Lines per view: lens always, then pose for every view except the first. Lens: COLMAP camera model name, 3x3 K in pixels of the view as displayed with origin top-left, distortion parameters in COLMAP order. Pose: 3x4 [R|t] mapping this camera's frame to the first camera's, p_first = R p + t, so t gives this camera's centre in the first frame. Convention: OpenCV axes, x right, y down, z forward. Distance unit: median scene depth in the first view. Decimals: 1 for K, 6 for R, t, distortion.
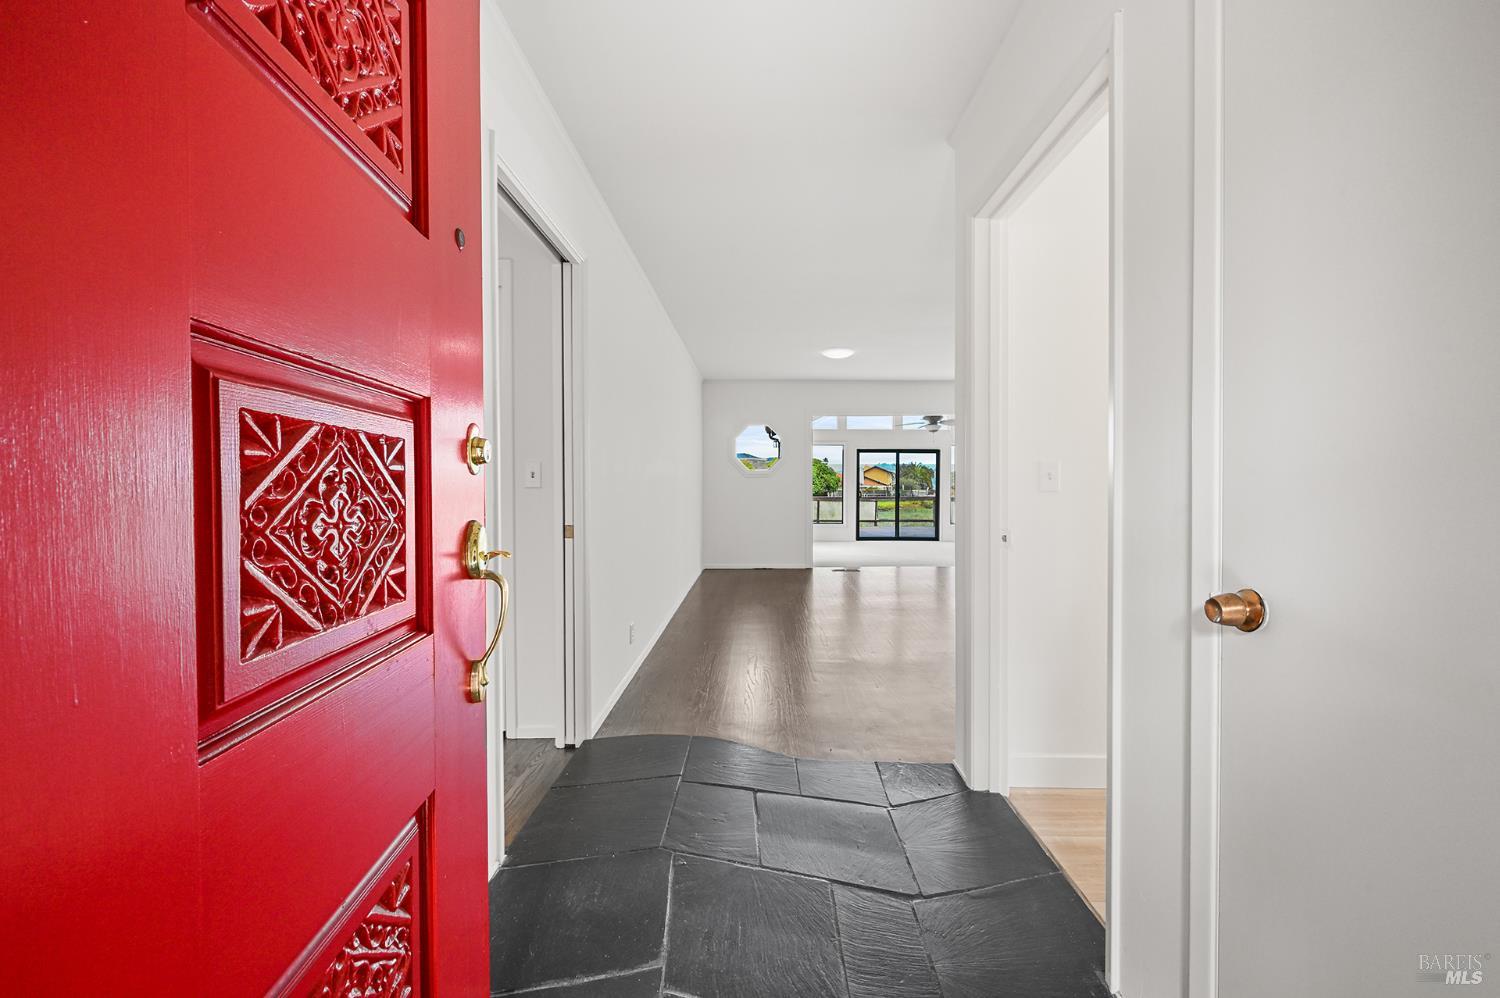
lens RADIAL K [[608.4, 0, 750.0], [0, 608.4, 499.0], [0, 0, 1]] dist [-0.000132, -0.000003]
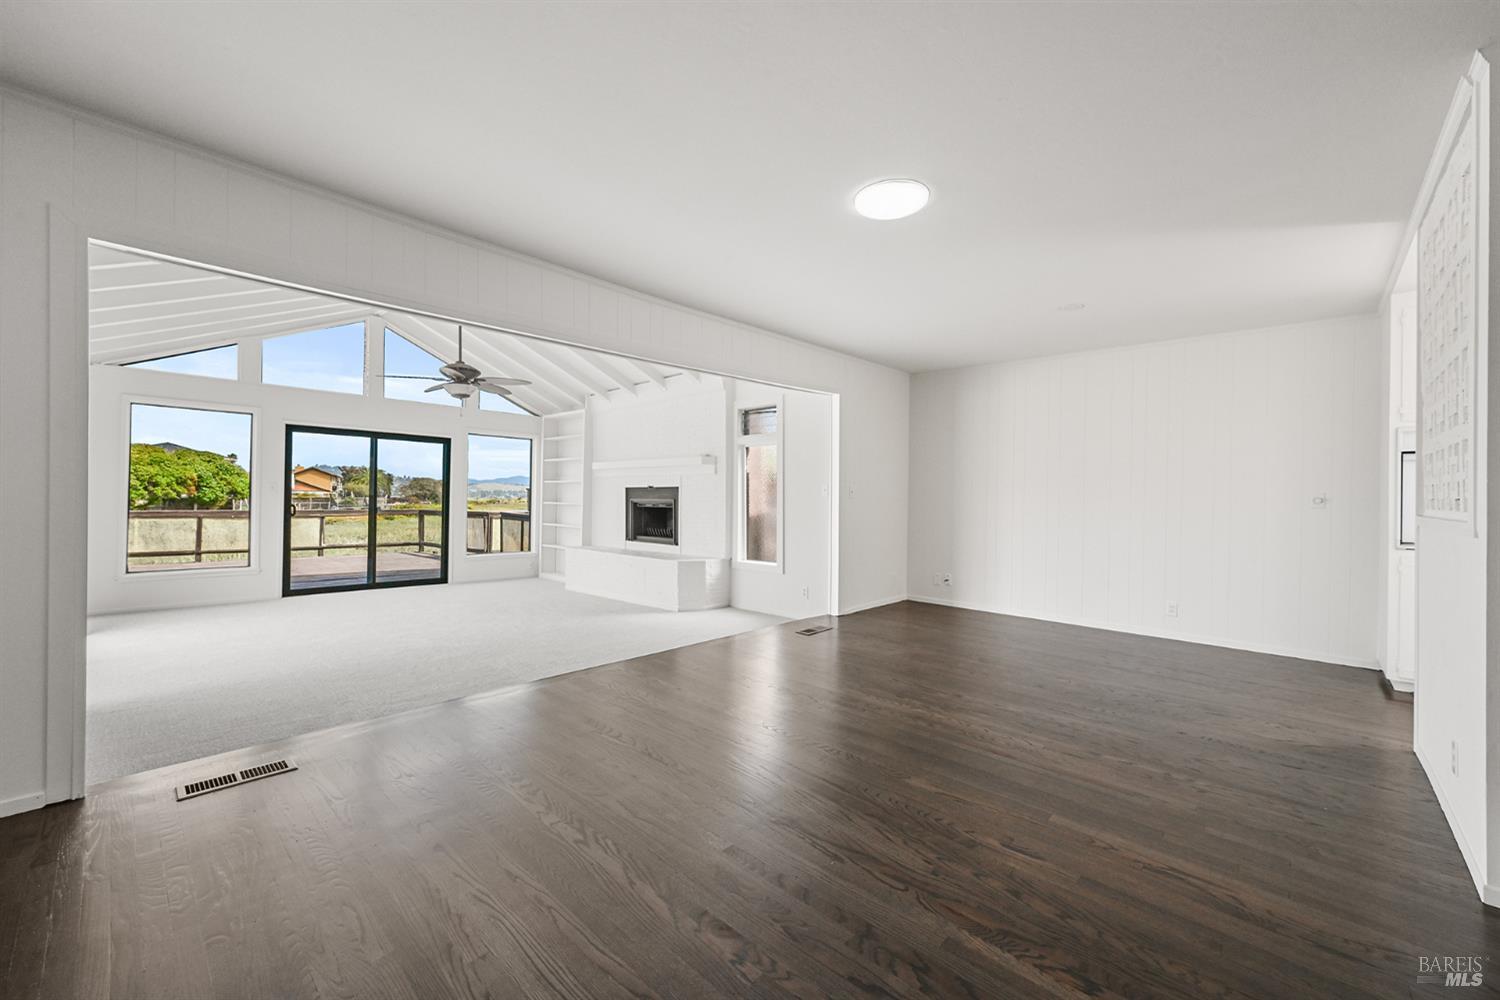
lens RADIAL K [[594.9, 0, 755.1], [0, 594.9, 494.4], [0, 0, 1]] dist [-0.000161, -0.000127]
pose [[0.664294, 0.012338, 0.747369, 0.060239], [0.003309, 0.999805, -0.019447, -0.009346], [-0.747464, 0.015391, 0.664124, 0.349482]]
